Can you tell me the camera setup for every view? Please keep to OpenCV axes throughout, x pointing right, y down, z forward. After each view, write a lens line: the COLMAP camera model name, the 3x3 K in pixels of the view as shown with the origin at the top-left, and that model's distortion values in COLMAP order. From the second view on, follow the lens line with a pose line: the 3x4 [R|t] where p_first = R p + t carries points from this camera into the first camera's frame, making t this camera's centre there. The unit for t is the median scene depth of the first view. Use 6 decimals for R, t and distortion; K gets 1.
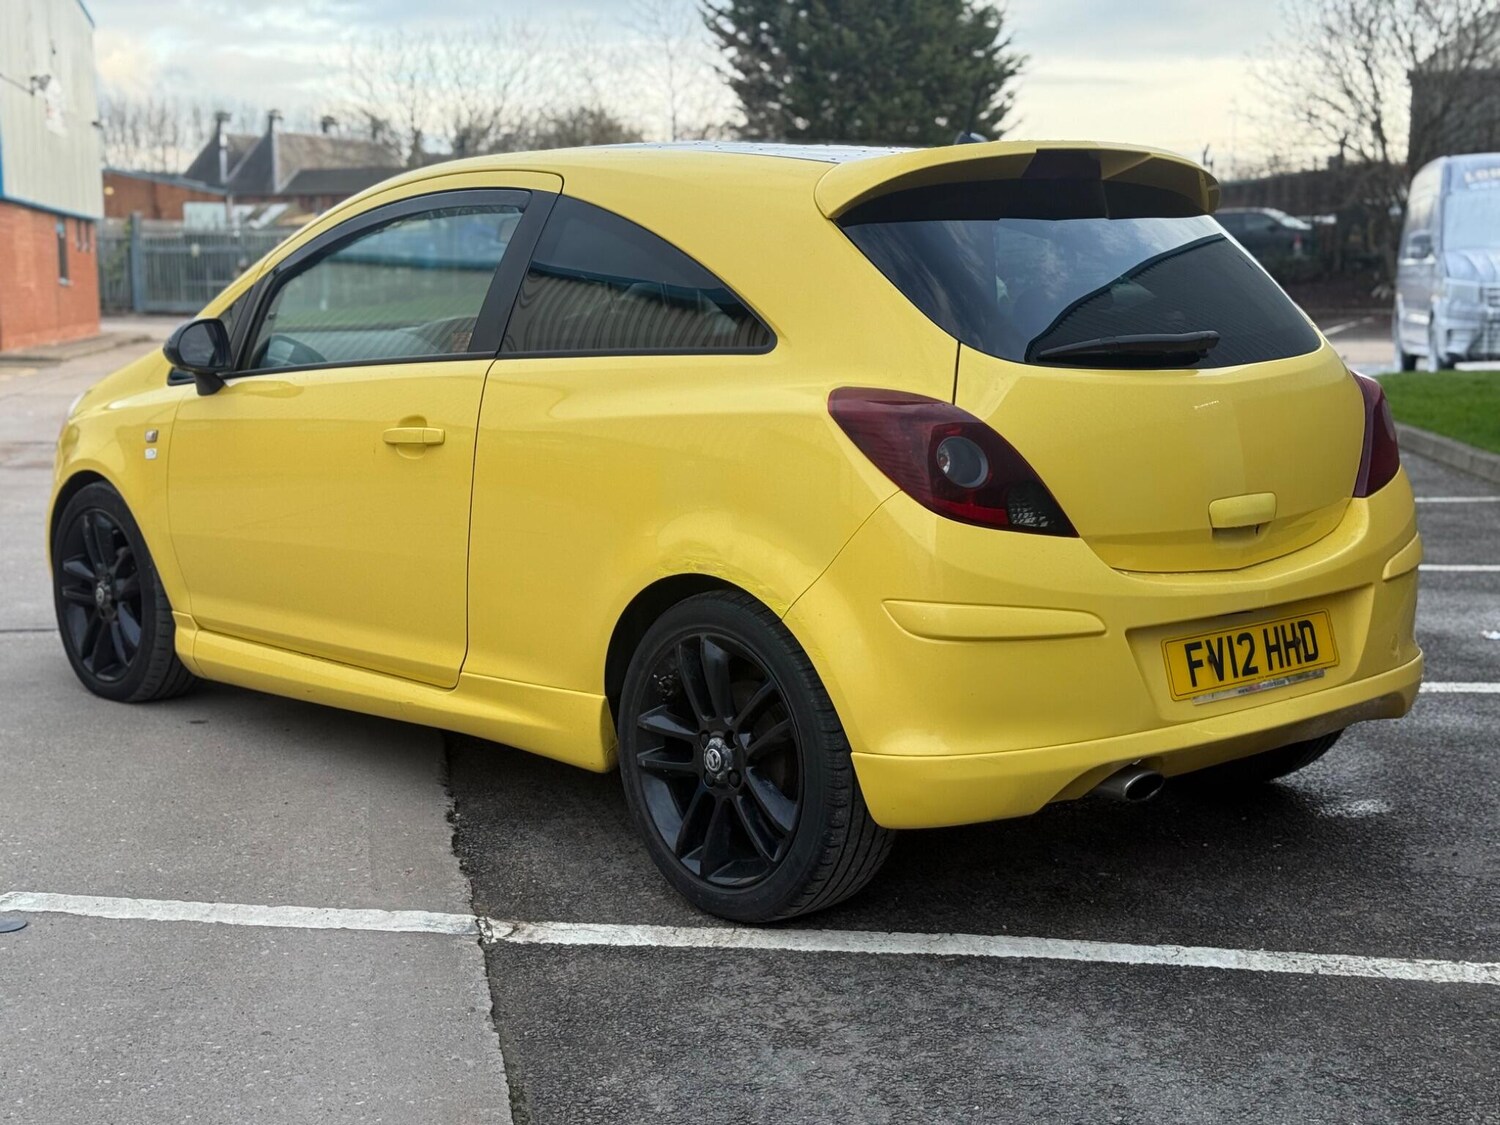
lens RADIAL K [[2095.8, 0, 736.7], [0, 2095.8, 567.7], [0, 0, 1]] dist [0.094565, 0.000000]
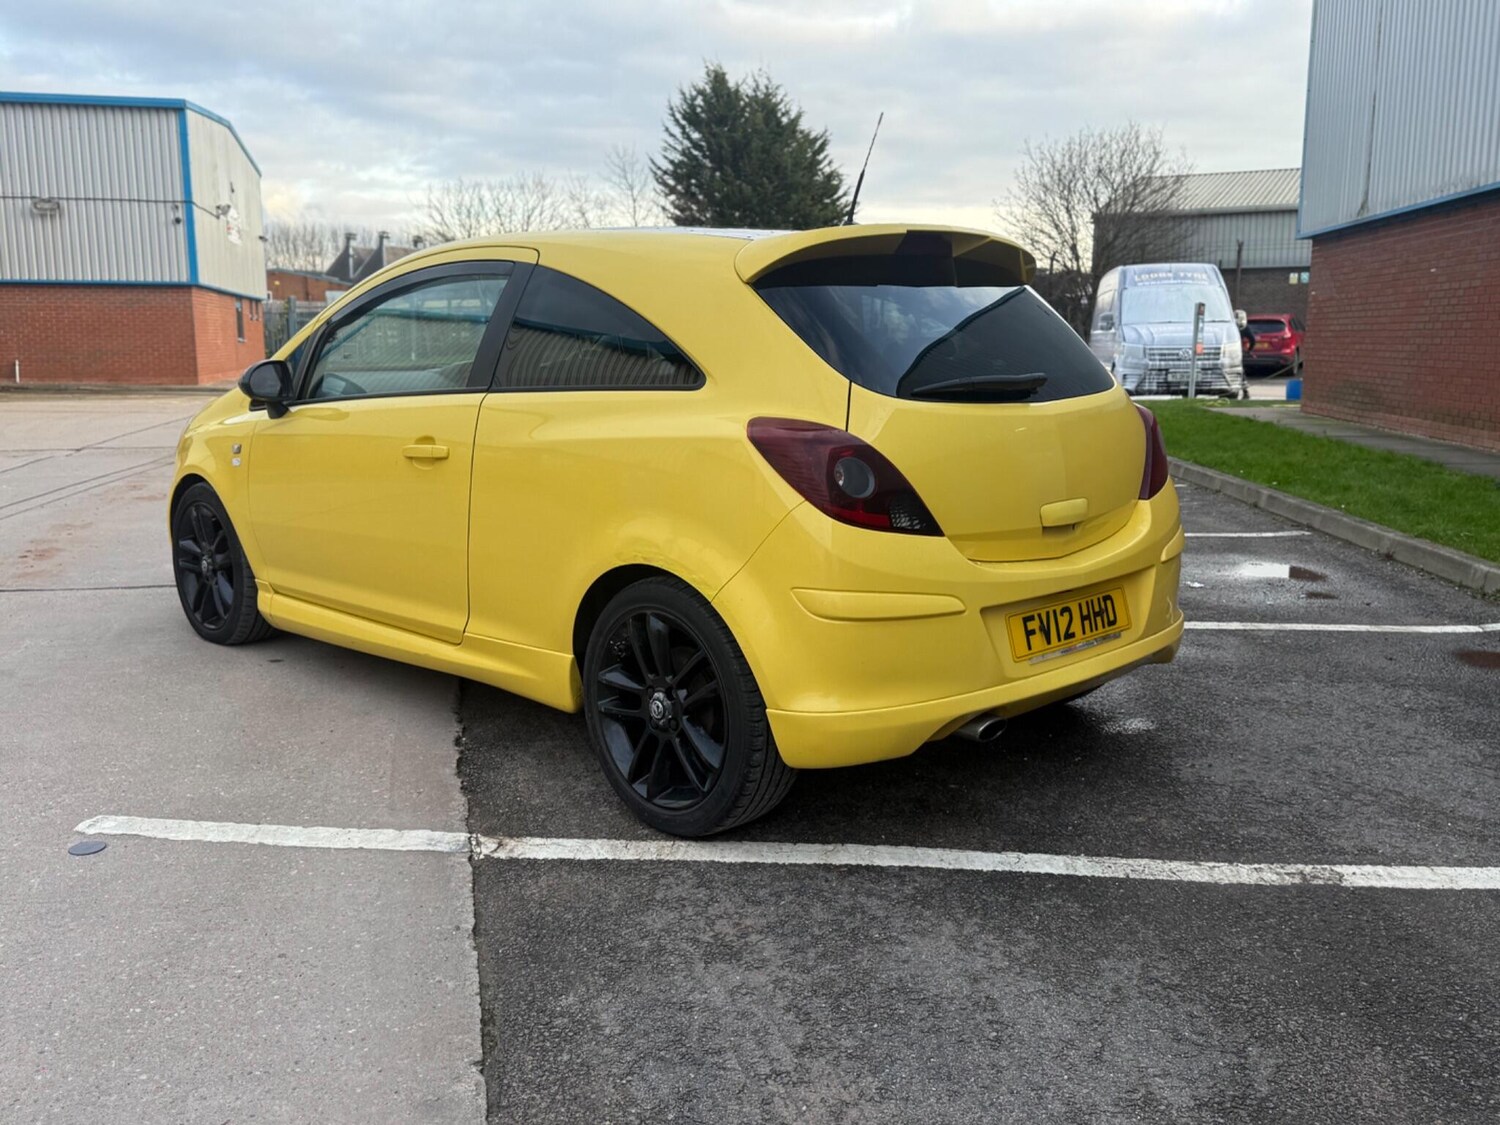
lens RADIAL K [[1291.9, 0, 747.7], [0, 1291.9, 557.2], [0, 0, 1]] dist [0.094530, -0.161807]
pose [[0.998533, -0.003862, 0.054017, 0.001987], [0.002324, 0.999591, 0.028505, -0.021823], [-0.054105, -0.028337, 0.998133, 0.202261]]
